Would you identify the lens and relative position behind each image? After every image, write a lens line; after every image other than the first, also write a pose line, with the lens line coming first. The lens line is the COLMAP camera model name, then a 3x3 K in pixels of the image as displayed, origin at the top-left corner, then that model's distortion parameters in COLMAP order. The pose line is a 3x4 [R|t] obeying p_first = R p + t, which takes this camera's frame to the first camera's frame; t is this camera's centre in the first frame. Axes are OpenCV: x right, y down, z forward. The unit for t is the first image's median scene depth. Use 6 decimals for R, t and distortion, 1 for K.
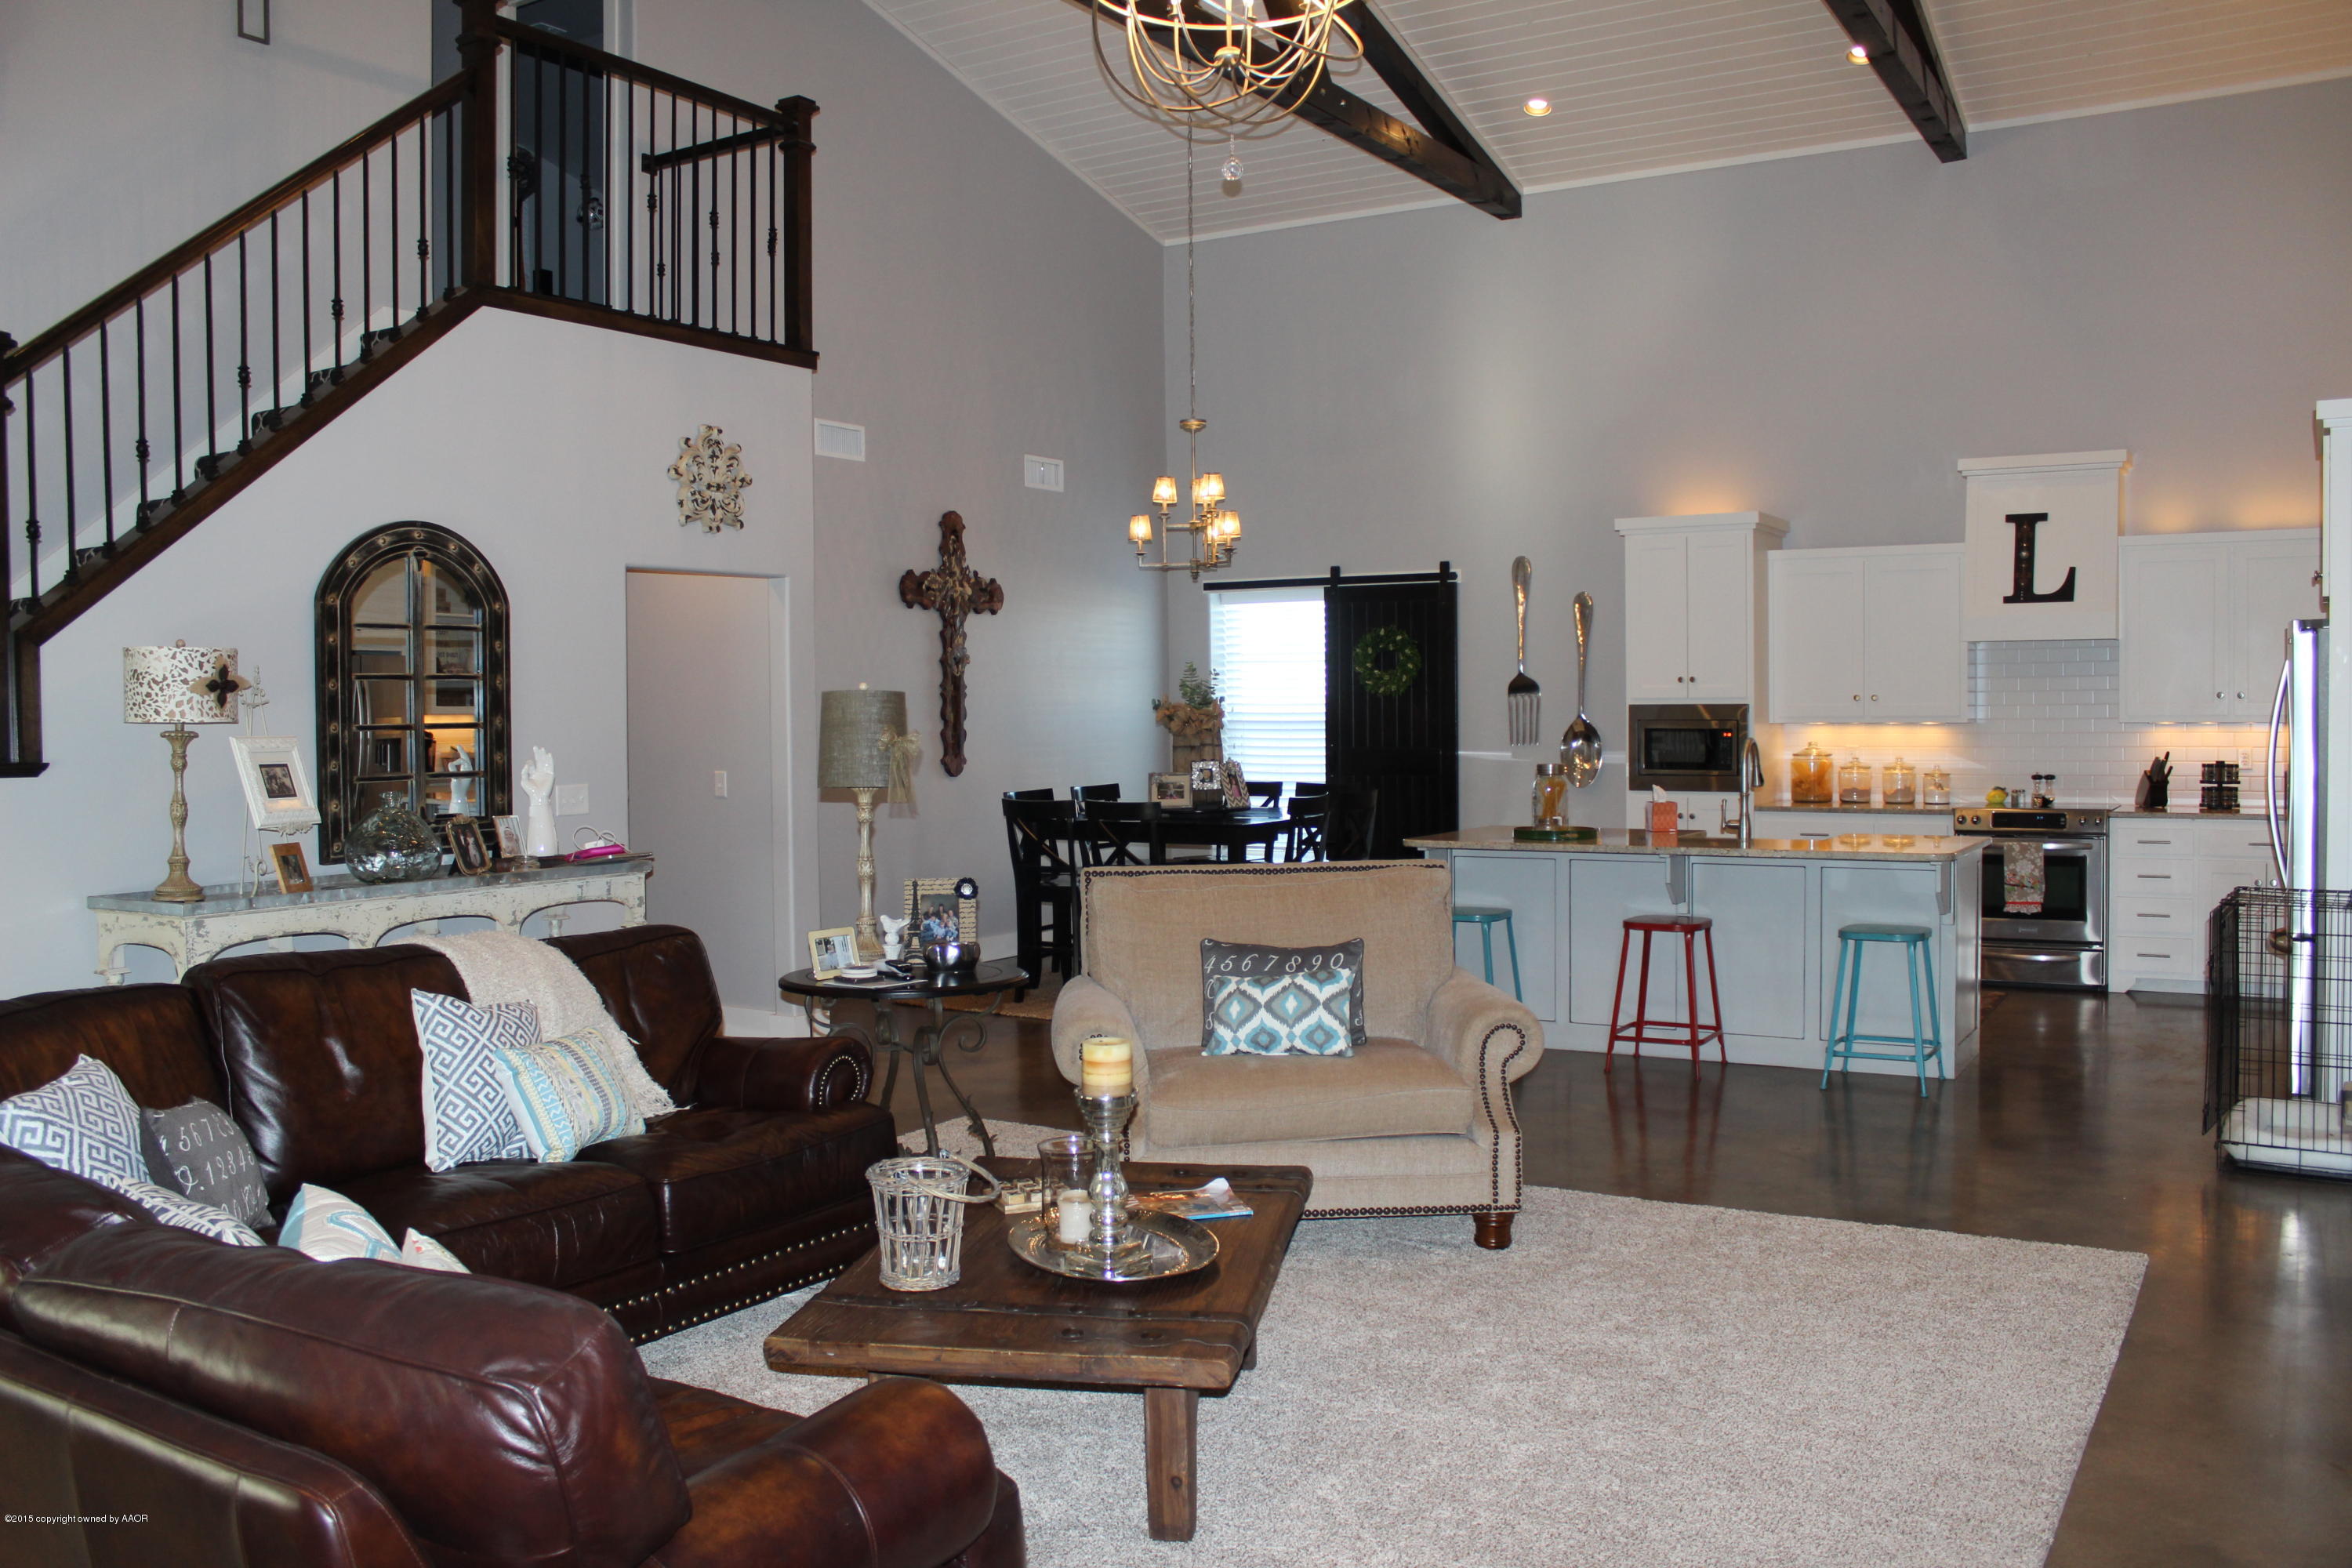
lens RADIAL K [[1940.3, 0, 1159.1], [0, 1940.3, 773.9], [0, 0, 1]] dist [-0.162006, 0.138038]
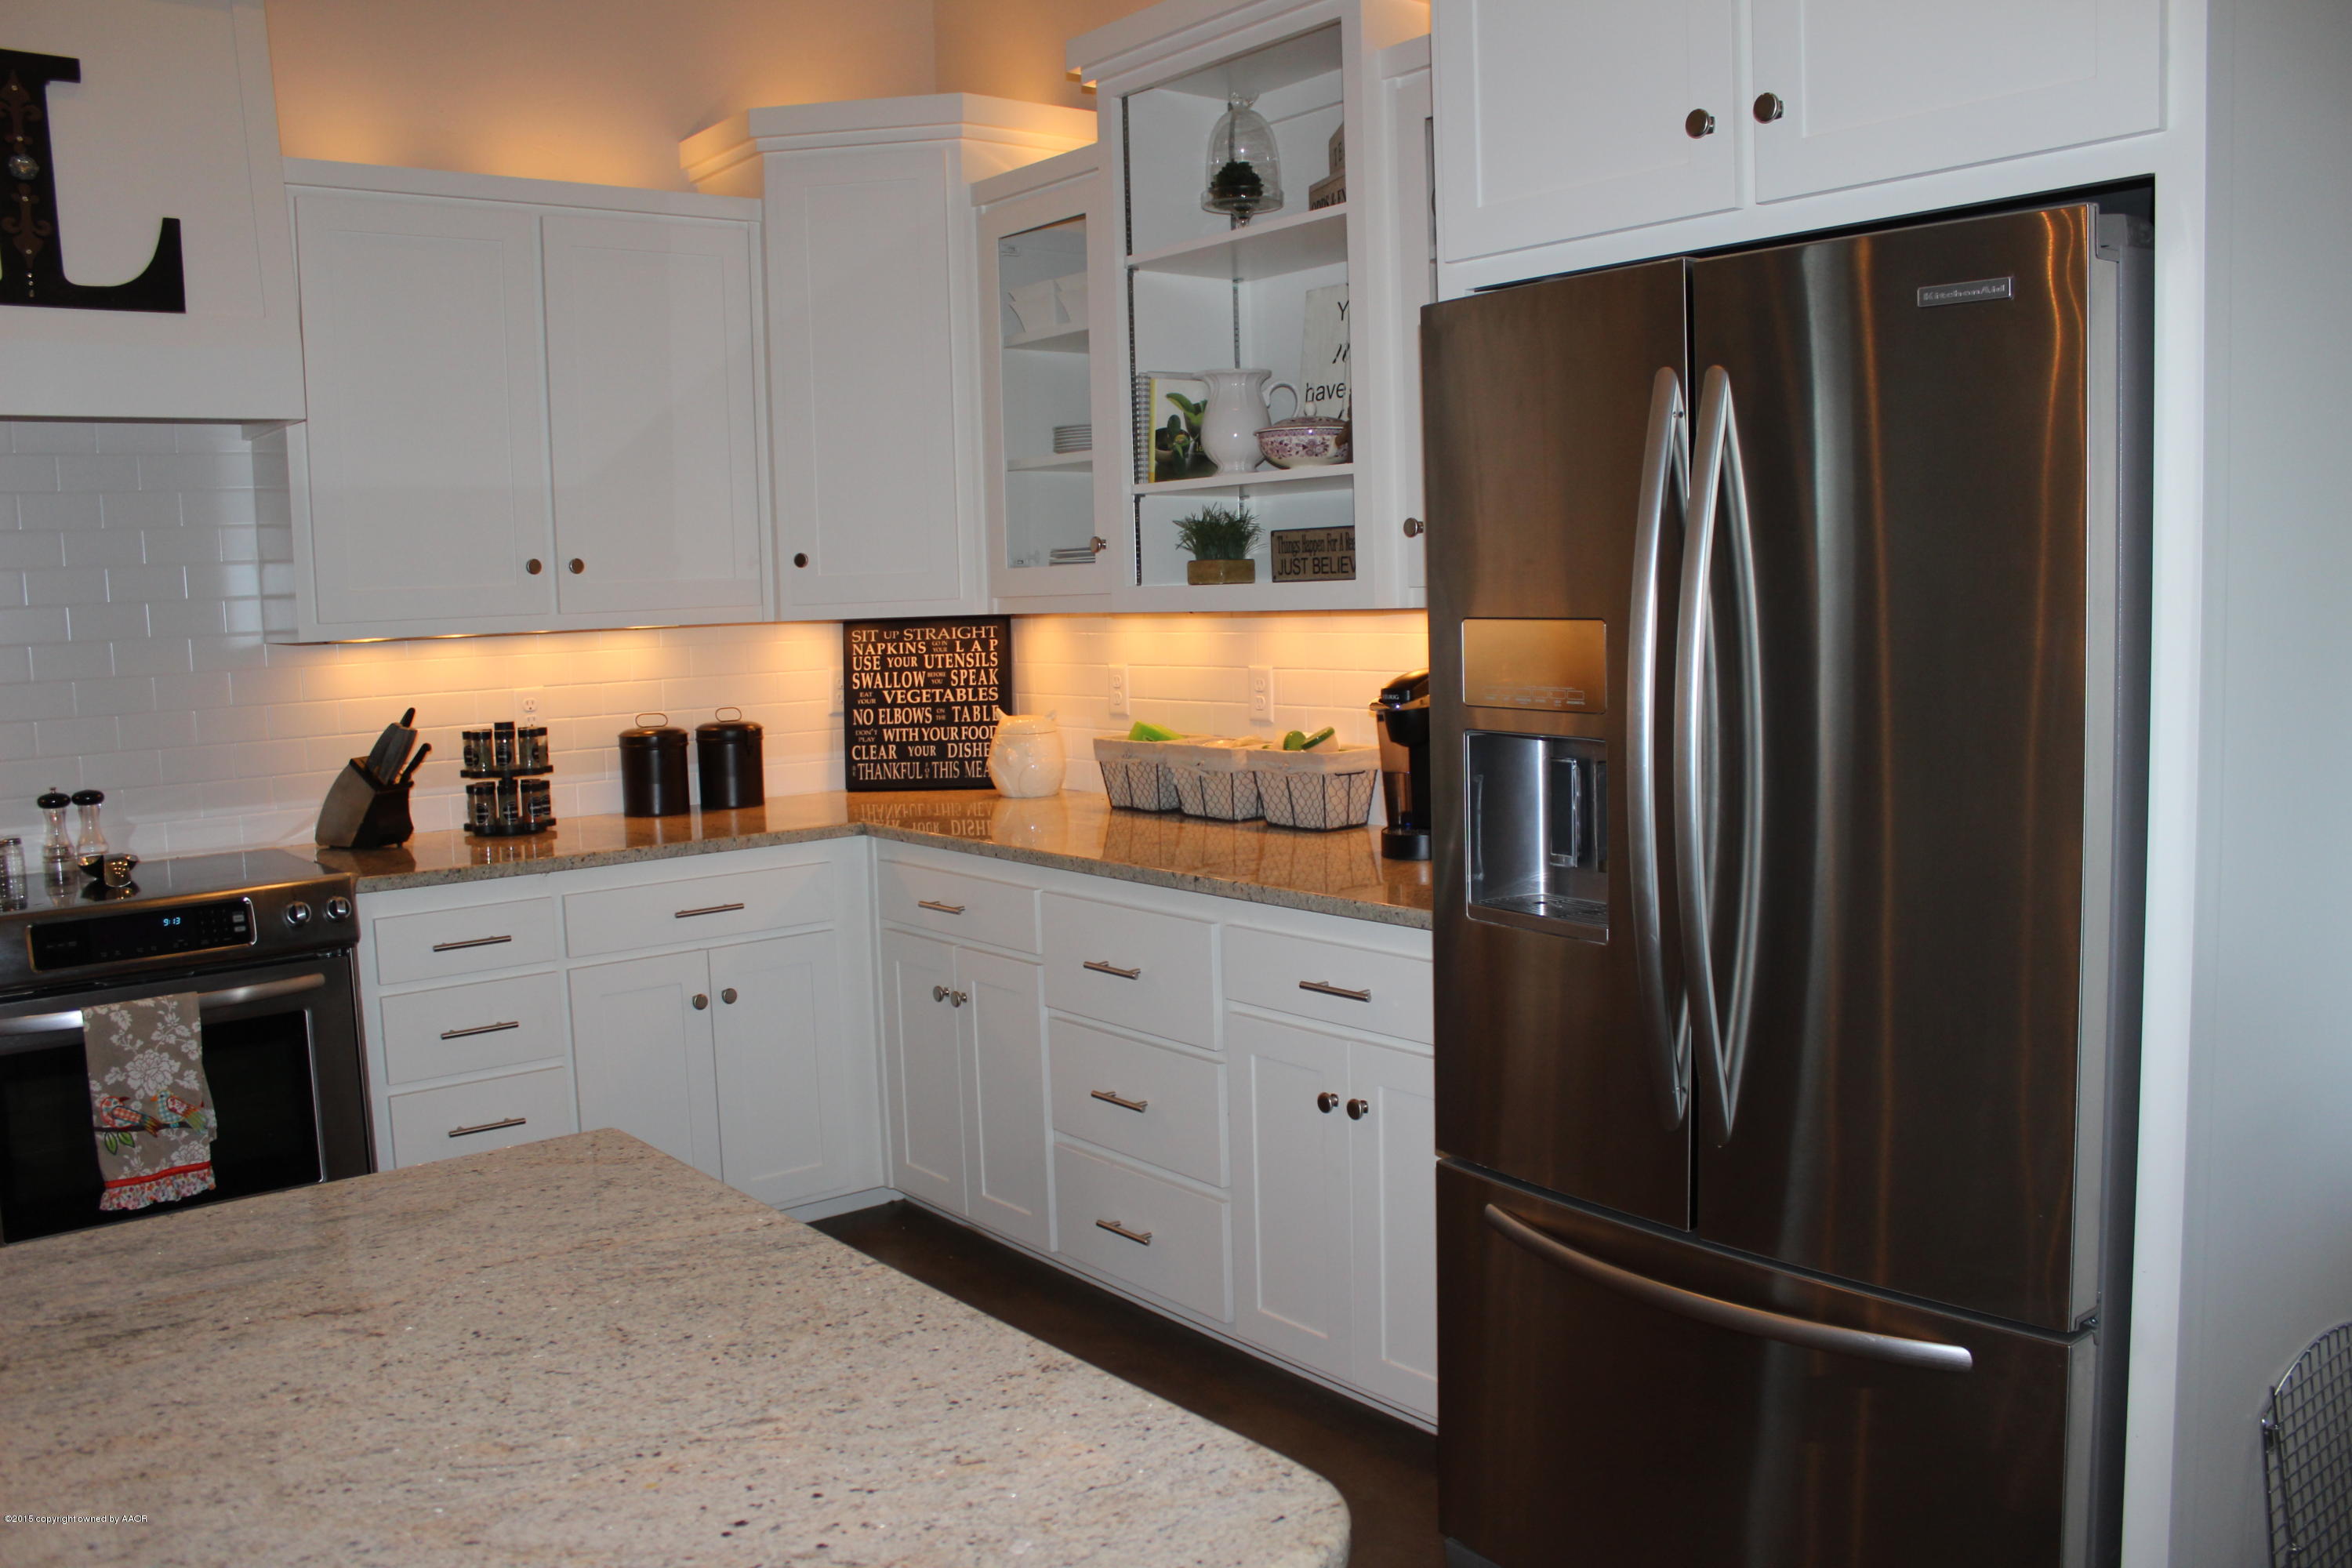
lens RADIAL K [[1940.3, 0, 1159.1], [0, 1940.3, 773.9], [0, 0, 1]] dist [-0.162006, 0.138038]
pose [[0.333646, -0.091983, 0.938200, 0.177747], [0.060186, 0.995276, 0.076176, -0.016715], [-0.940775, 0.031051, 0.337606, 0.615931]]
